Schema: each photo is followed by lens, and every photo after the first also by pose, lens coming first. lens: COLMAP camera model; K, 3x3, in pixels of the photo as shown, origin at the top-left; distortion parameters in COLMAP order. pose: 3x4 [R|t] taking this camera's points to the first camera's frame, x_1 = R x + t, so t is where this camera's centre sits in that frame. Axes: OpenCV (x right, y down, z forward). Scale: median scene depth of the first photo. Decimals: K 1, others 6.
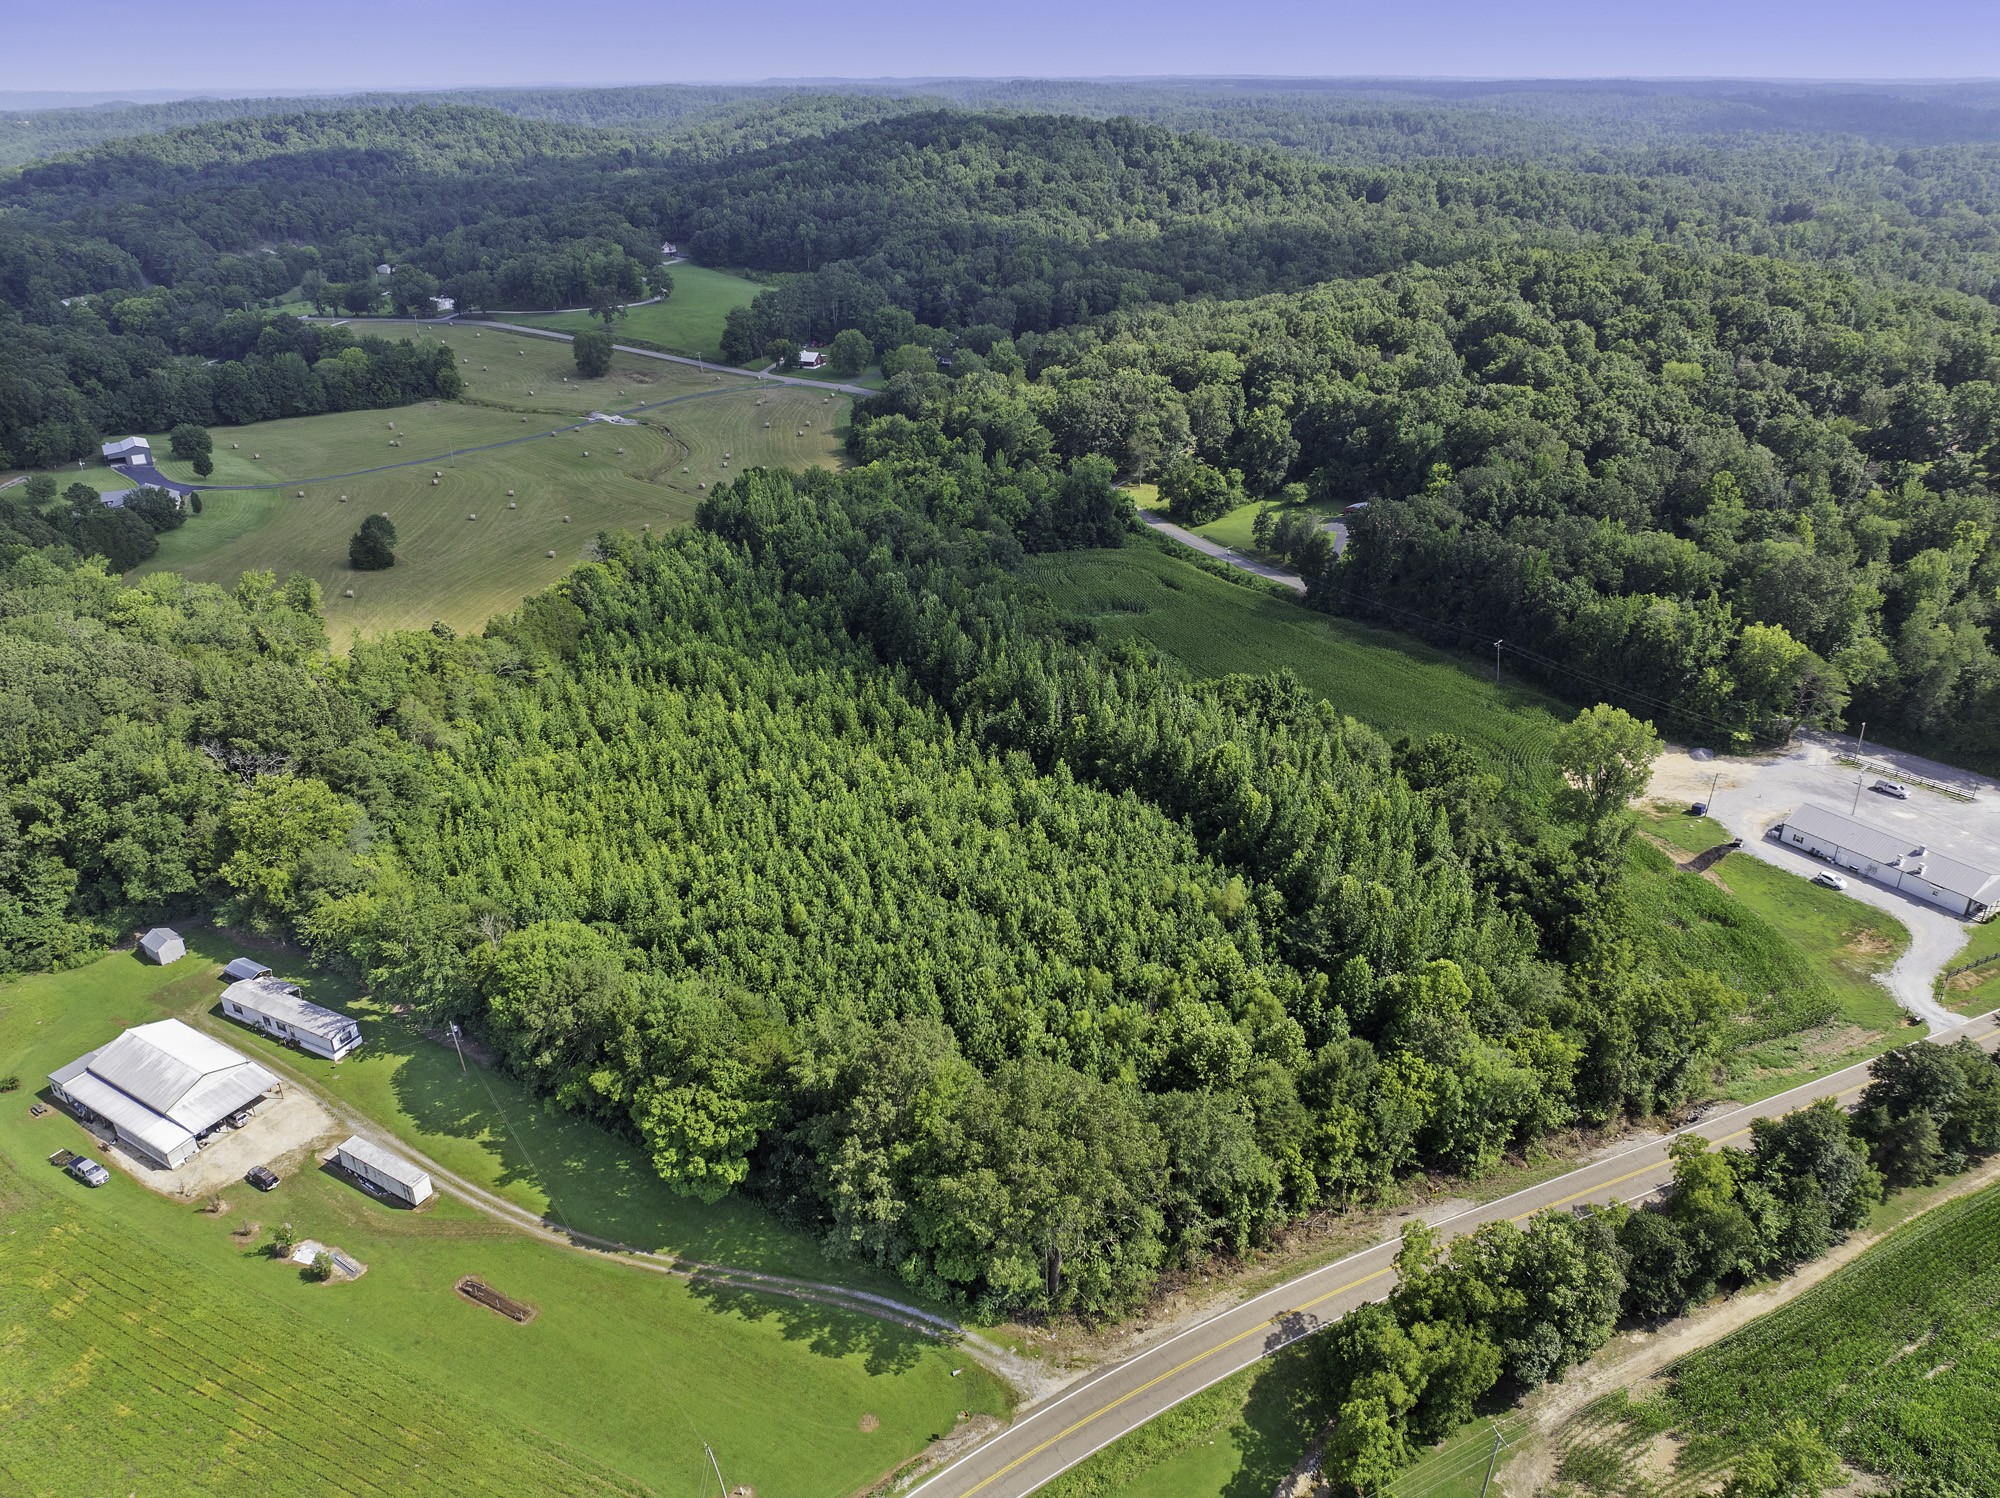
lens RADIAL K [[1395.6, 0, 1000.1], [0, 1395.6, 740.4], [0, 0, 1]] dist [-0.036702, -0.003209]
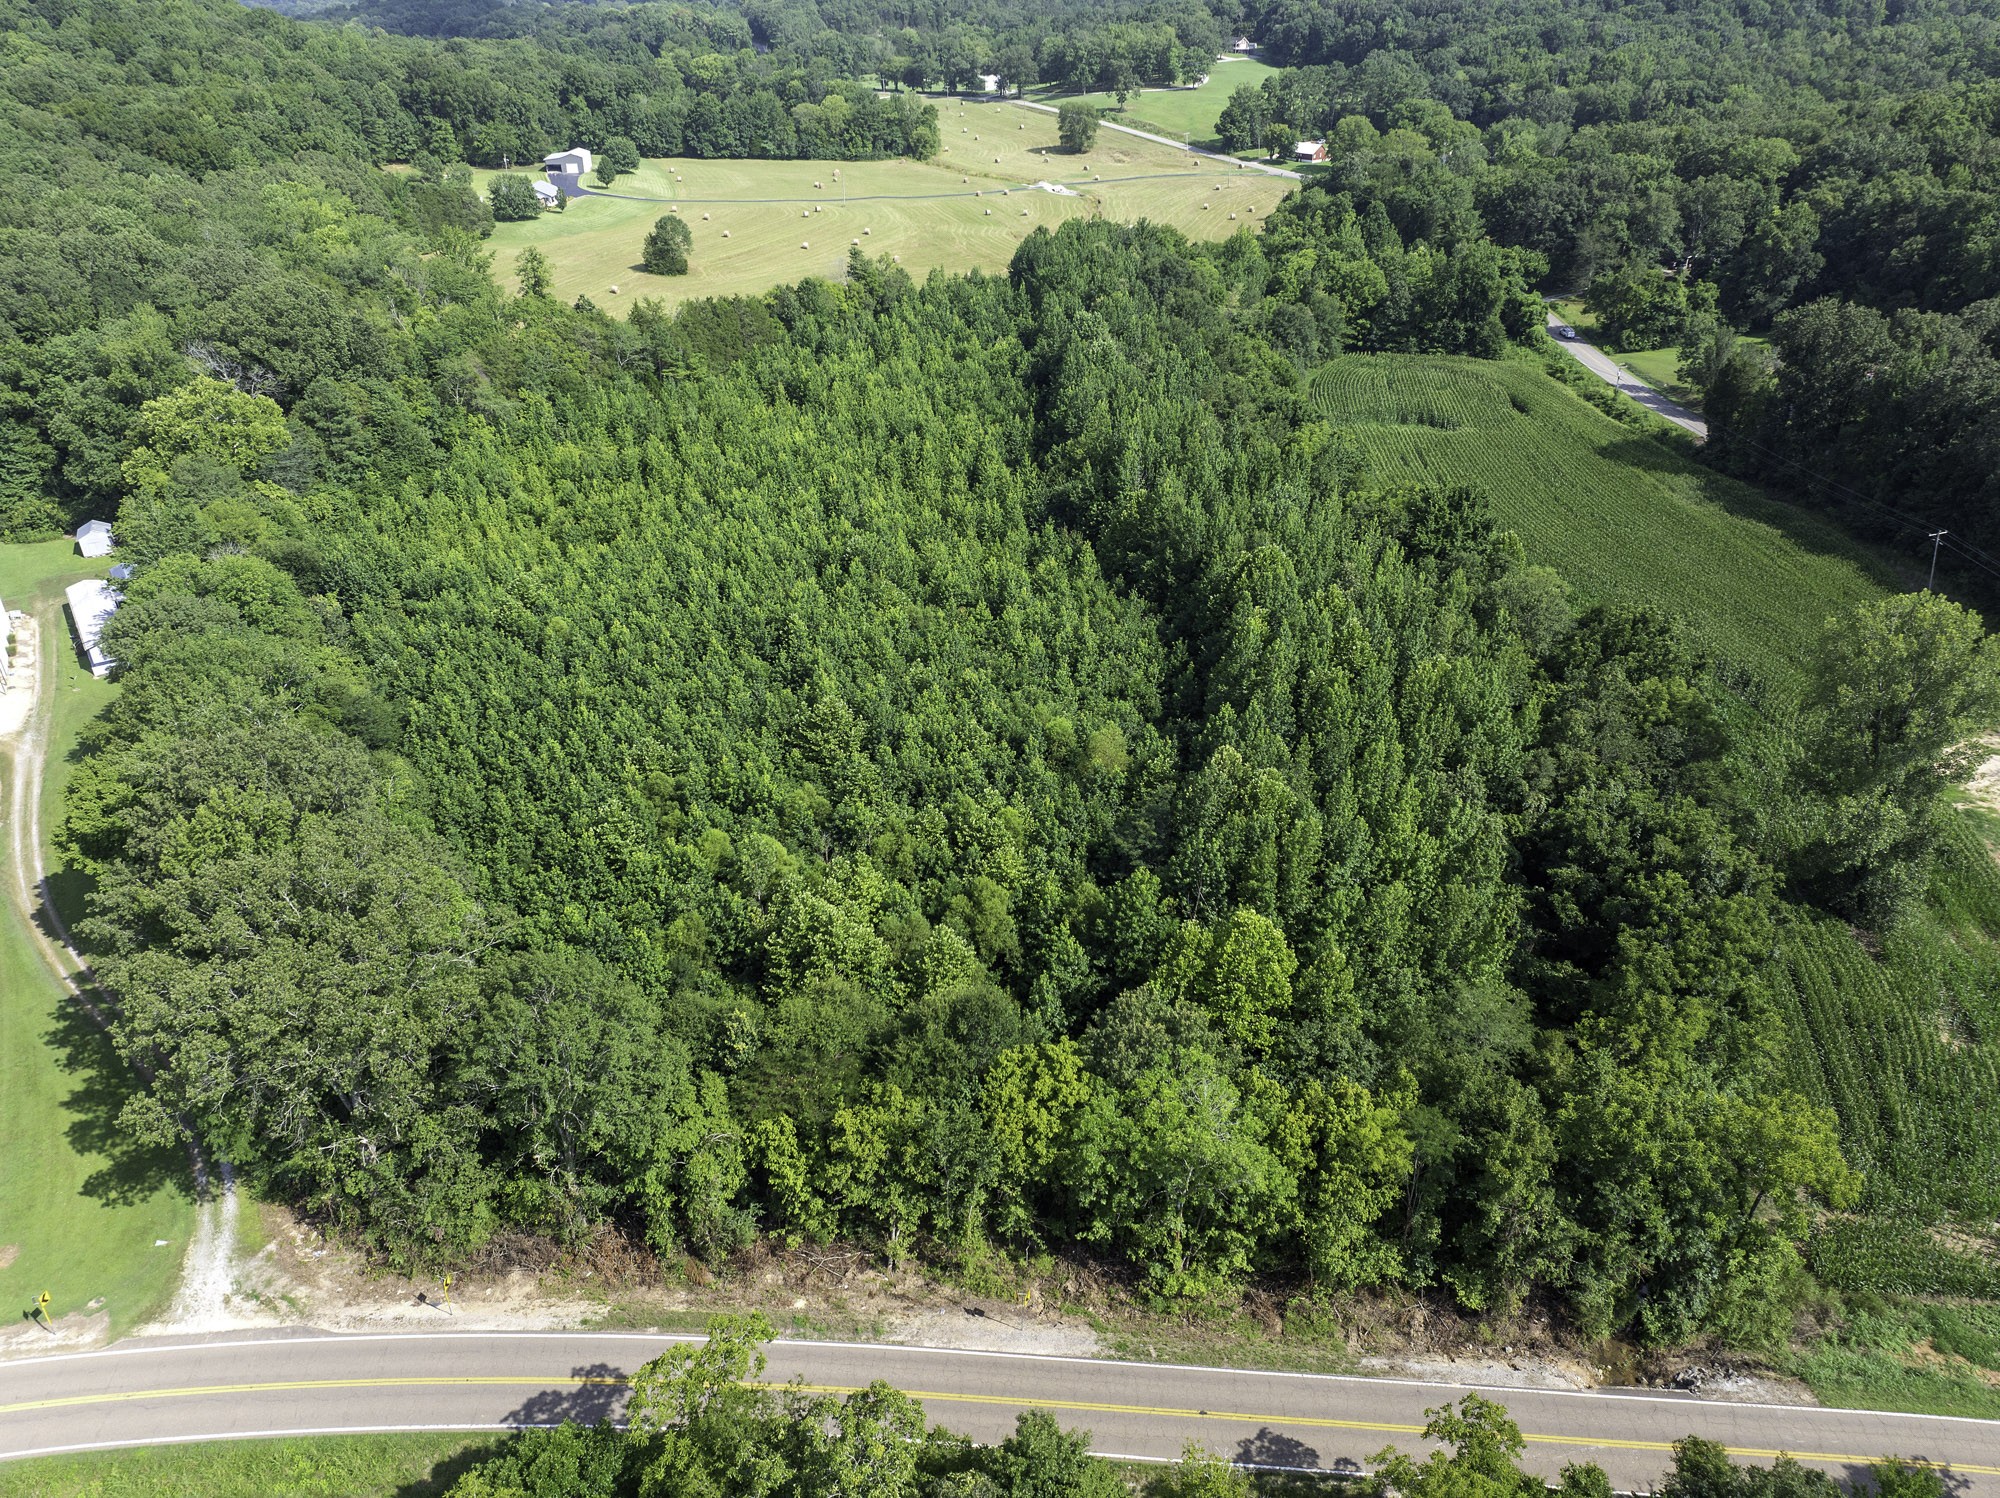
lens RADIAL K [[1395.6, 0, 1000.1], [0, 1395.6, 740.4], [0, 0, 1]] dist [-0.036702, -0.003209]
pose [[0.882802, 0.237443, -0.405317, 0.213130], [-0.205062, 0.971085, 0.122245, 0.022891], [0.422624, -0.024803, 0.905966, 0.230387]]
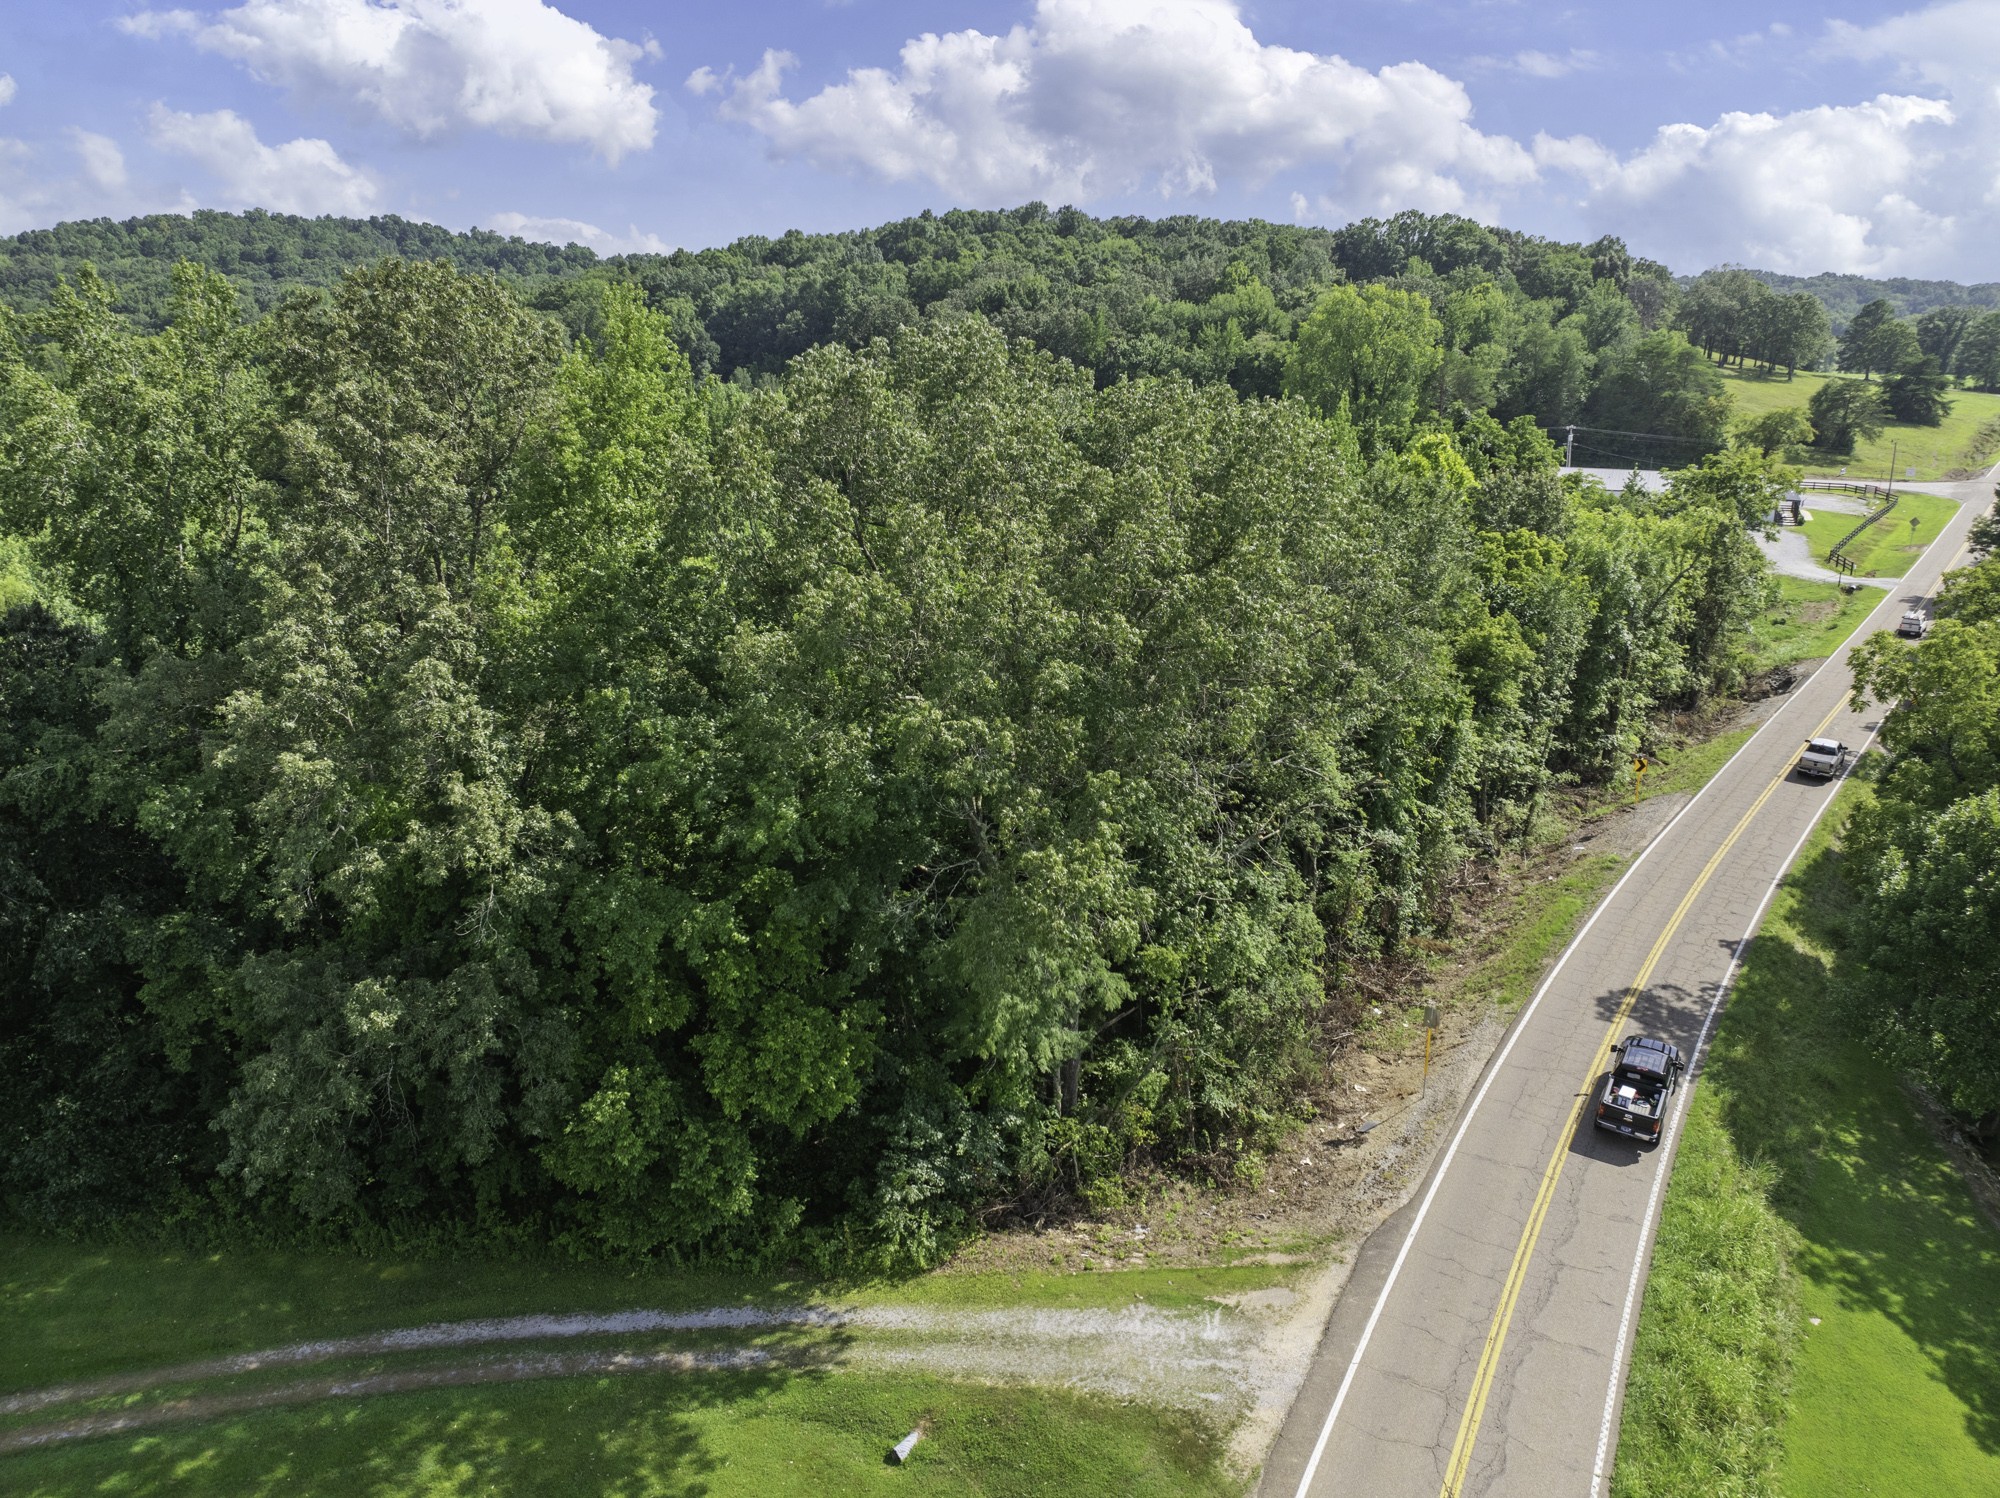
lens RADIAL K [[1395.6, 0, 1000.1], [0, 1395.6, 740.4], [0, 0, 1]] dist [-0.036702, -0.003209]
pose [[0.878854, -0.125720, 0.460229, -0.045517], [0.195889, 0.974681, -0.107819, 0.145008], [-0.435021, 0.184911, 0.881229, 0.299810]]
